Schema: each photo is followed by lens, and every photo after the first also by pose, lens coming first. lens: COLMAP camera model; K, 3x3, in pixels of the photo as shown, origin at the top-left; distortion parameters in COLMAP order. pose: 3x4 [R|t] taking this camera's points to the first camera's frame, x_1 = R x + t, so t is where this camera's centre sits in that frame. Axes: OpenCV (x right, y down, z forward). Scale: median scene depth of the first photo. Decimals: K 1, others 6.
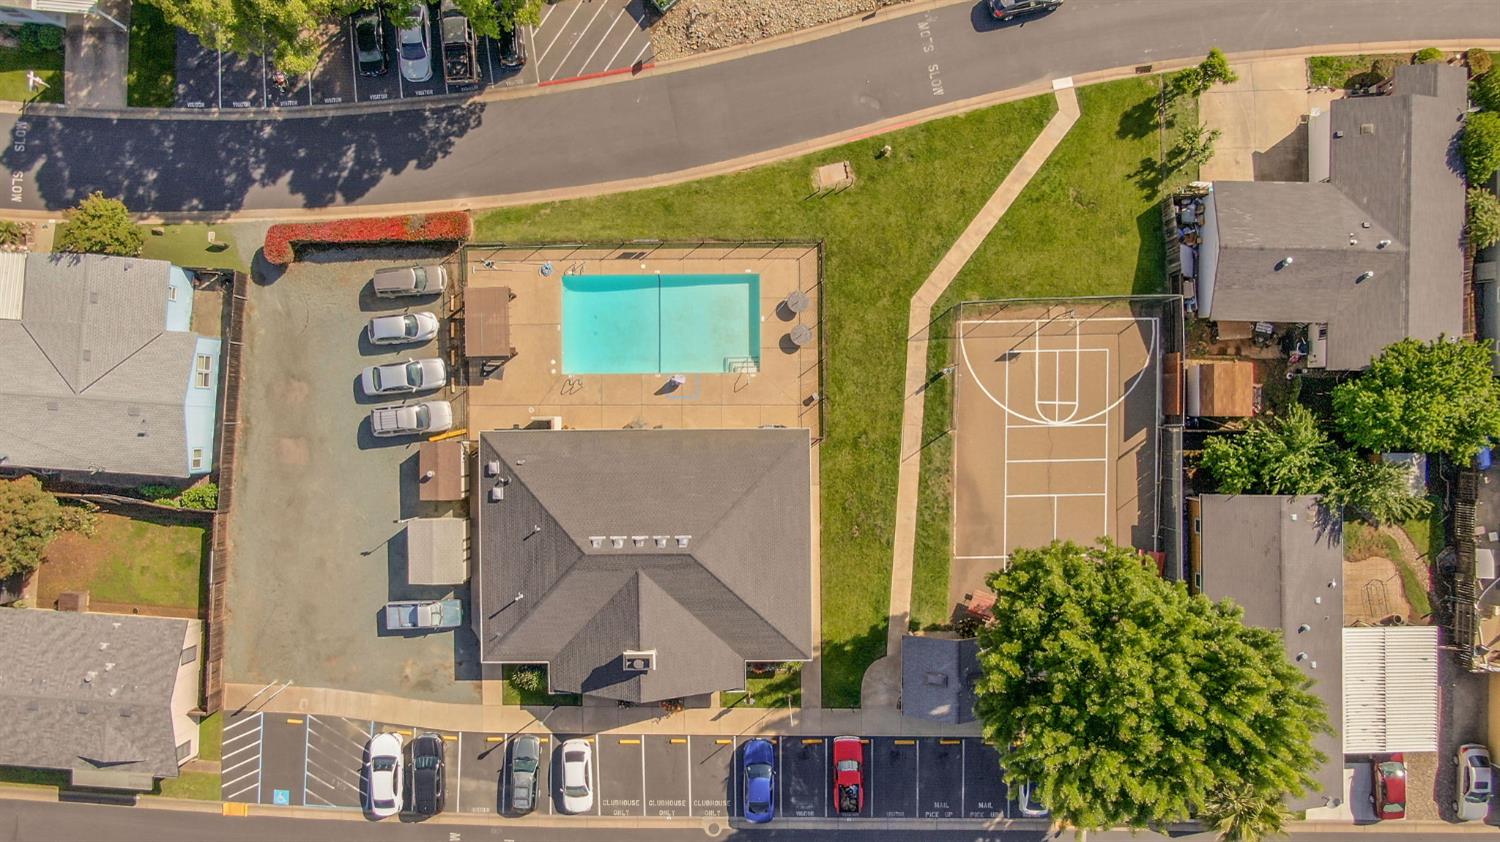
lens RADIAL K [[1067.4, 0, 750.0], [0, 1067.4, 421.0], [0, 0, 1]] dist [-0.002510, 0.002003]
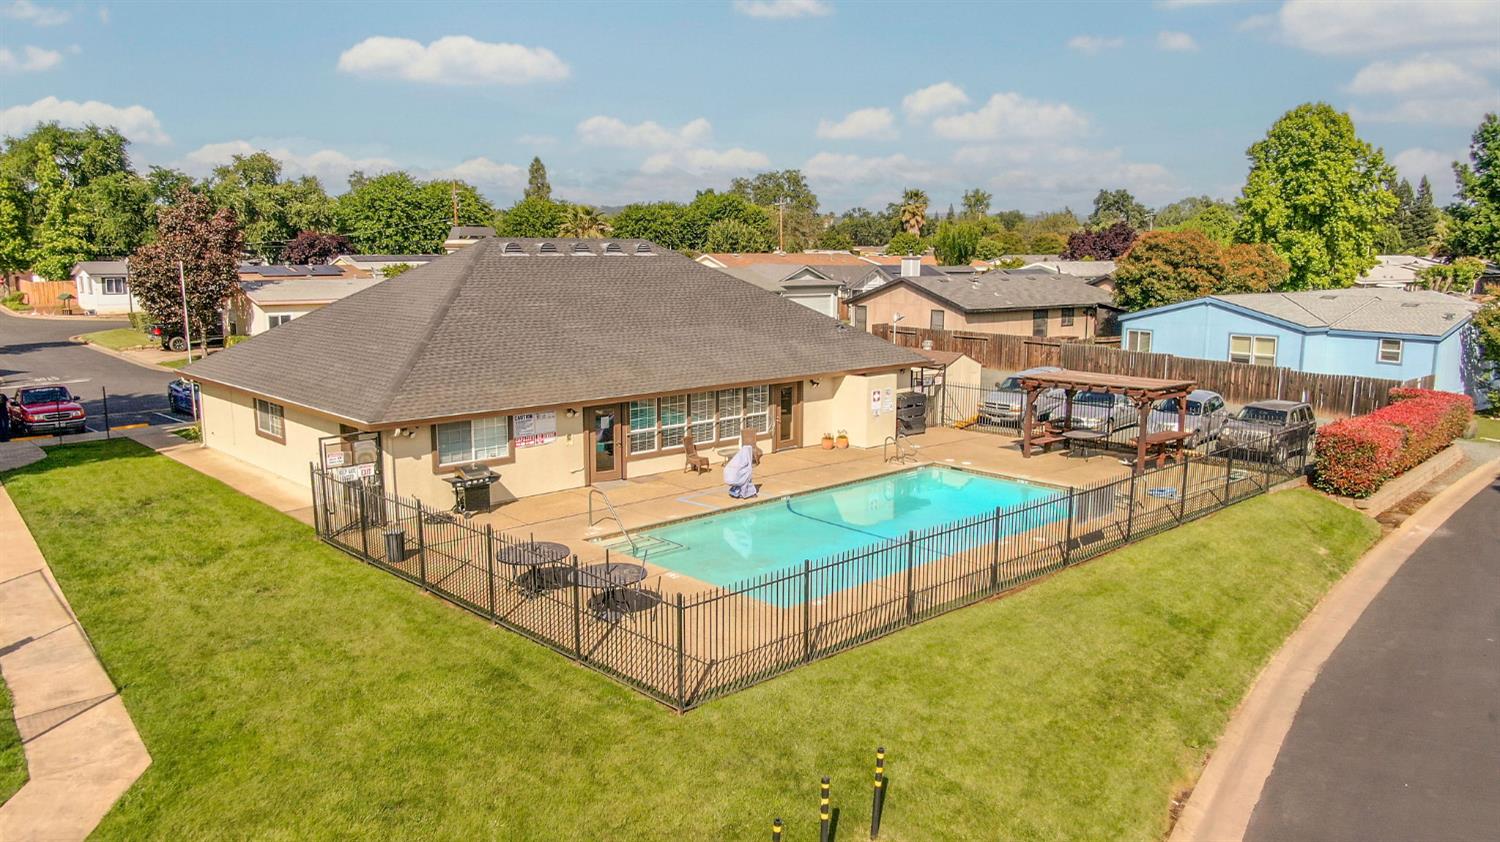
lens RADIAL K [[1067.4, 0, 750.0], [0, 1067.4, 421.0], [0, 0, 1]] dist [-0.002510, 0.002003]
pose [[-0.733236, 0.111868, -0.670709, 0.193826], [-0.679876, -0.137431, 0.720335, -0.321268], [-0.011594, 0.984174, 0.176826, 0.896342]]
